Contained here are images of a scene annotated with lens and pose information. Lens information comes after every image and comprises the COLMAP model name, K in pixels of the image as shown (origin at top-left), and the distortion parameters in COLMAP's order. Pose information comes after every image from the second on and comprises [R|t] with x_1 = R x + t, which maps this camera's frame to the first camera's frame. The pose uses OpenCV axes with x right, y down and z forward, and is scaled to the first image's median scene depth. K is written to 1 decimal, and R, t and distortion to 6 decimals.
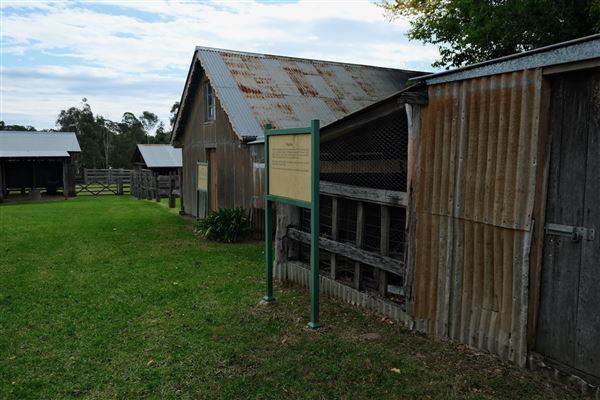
lens RADIAL K [[516.4, 0, 298.5], [0, 516.4, 201.6], [0, 0, 1]] dist [-0.003277, 0.015012]
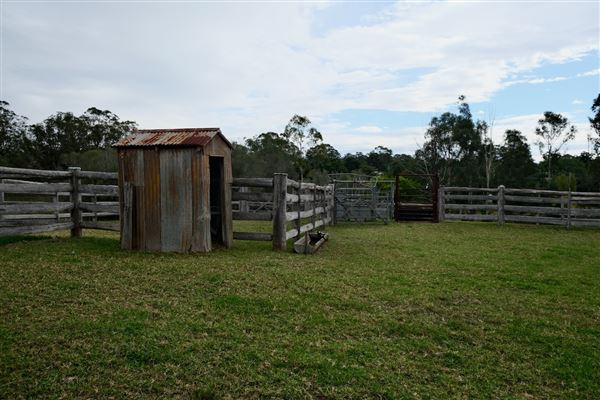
lens RADIAL K [[495.7, 0, 283.0], [0, 495.7, 200.7], [0, 0, 1]] dist [-0.004603, 0.007119]
pose [[0.735851, 0.033574, -0.676310, -0.112928], [-0.068192, 0.997367, -0.024682, -0.016415], [0.673701, 0.064281, 0.736203, 0.299961]]
